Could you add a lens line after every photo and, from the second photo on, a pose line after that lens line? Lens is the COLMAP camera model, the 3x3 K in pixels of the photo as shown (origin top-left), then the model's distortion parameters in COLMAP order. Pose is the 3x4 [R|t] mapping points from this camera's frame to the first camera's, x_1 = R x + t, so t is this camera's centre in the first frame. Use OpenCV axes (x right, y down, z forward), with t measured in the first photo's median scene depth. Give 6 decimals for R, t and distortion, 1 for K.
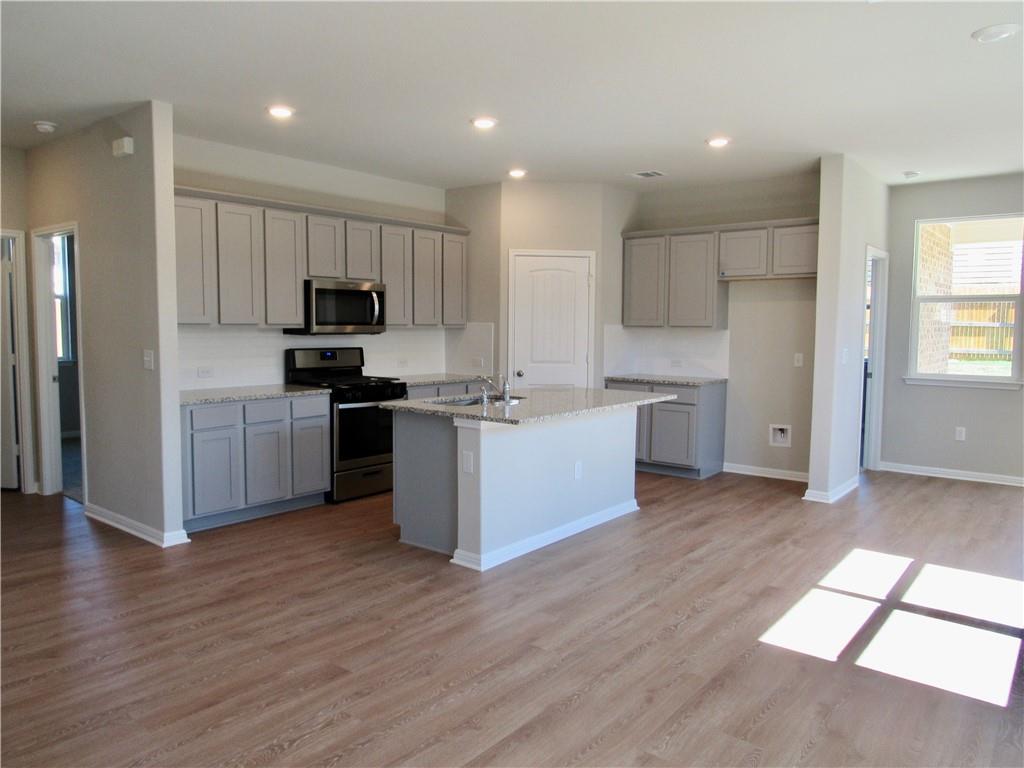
lens RADIAL K [[727.3, 0, 511.4], [0, 727.3, 388.7], [0, 0, 1]] dist [-0.027435, -0.000547]
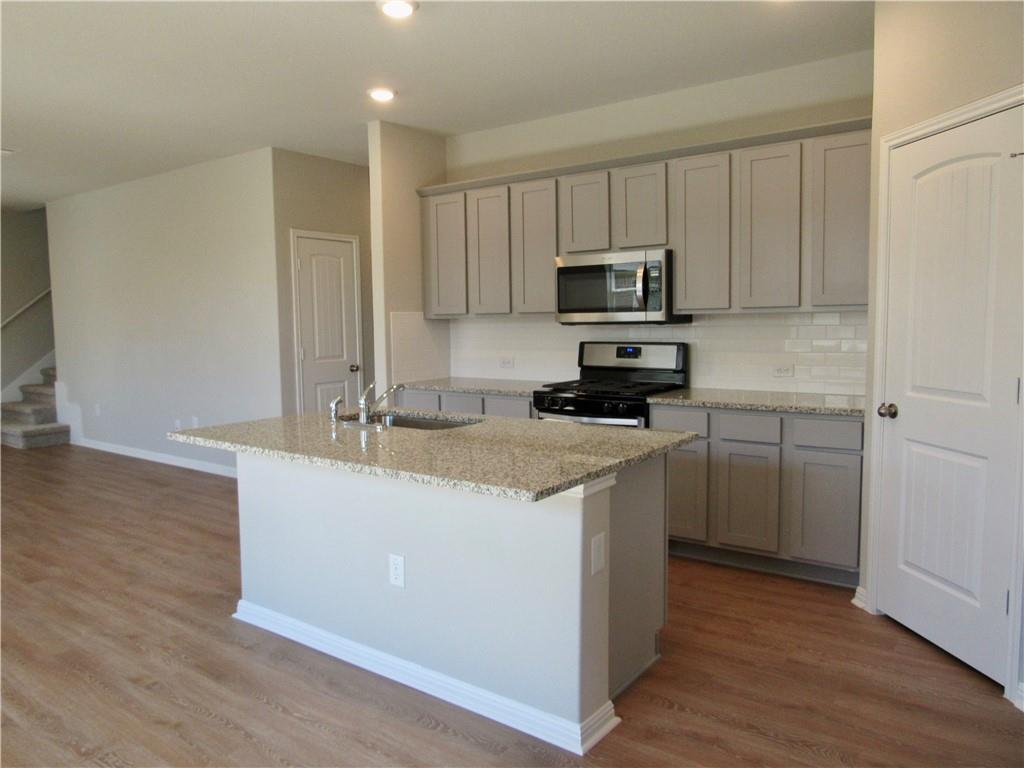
lens RADIAL K [[727.3, 0, 511.4], [0, 727.3, 388.7], [0, 0, 1]] dist [-0.027435, -0.000547]
pose [[0.037836, 0.080275, -0.996054, 0.934389], [-0.073409, 0.994298, 0.077345, -0.106741], [0.996584, 0.070193, 0.043513, 1.560172]]
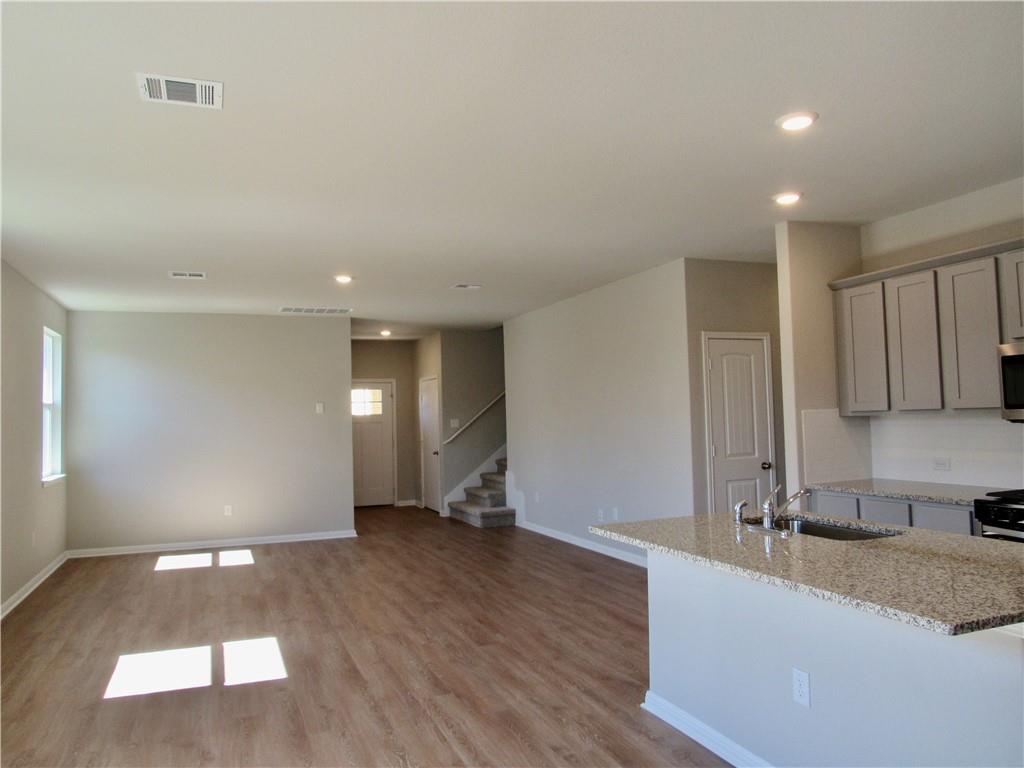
lens RADIAL K [[737.3, 0, 516.5], [0, 737.3, 383.1], [0, 0, 1]] dist [-0.036006, 0.043612]
pose [[-0.492349, -0.037939, -0.869570, 0.990740], [-0.051052, 0.998588, -0.014663, -0.134637], [0.868899, 0.037174, -0.493591, 1.595213]]
